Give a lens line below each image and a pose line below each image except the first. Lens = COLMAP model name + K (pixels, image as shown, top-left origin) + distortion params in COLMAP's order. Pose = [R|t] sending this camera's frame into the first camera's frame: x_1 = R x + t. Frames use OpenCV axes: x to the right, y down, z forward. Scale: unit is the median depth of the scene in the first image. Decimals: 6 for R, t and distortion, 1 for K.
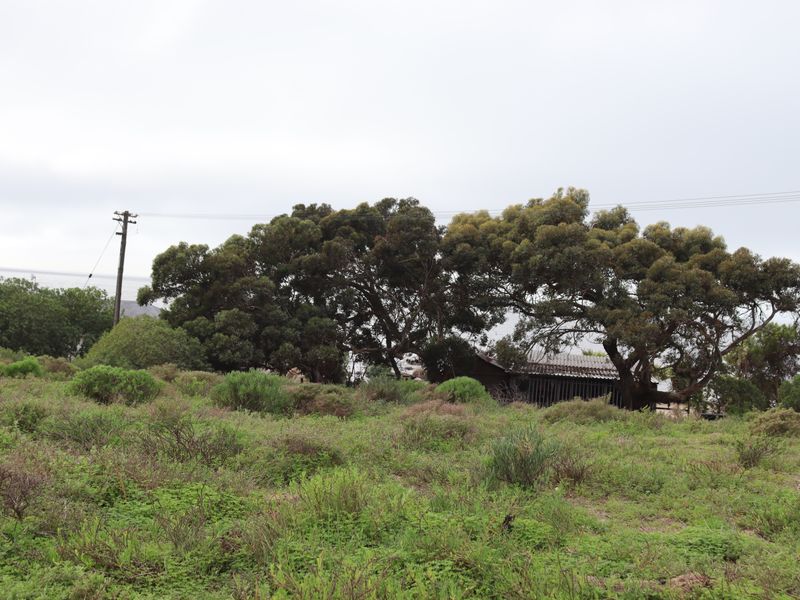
lens RADIAL K [[1078.3, 0, 405.8], [0, 1078.3, 294.4], [0, 0, 1]] dist [-0.059760, 0.000000]
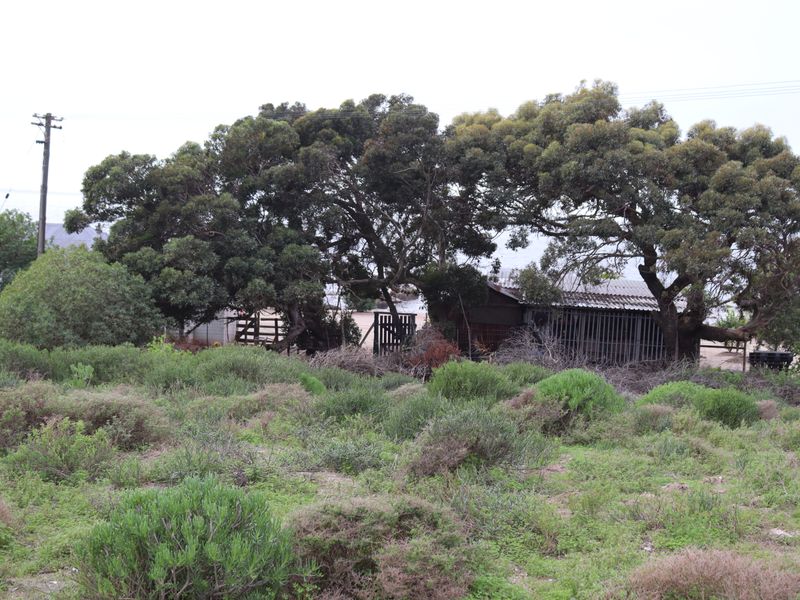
lens RADIAL K [[1078.3, 0, 404.5], [0, 1078.3, 285.8], [0, 0, 1]] dist [-0.059760, 0.000000]
pose [[0.999379, -0.017240, 0.030746, -0.024574], [0.014905, 0.997099, 0.074640, -0.005642], [-0.031943, -0.074135, 0.996736, 0.192856]]
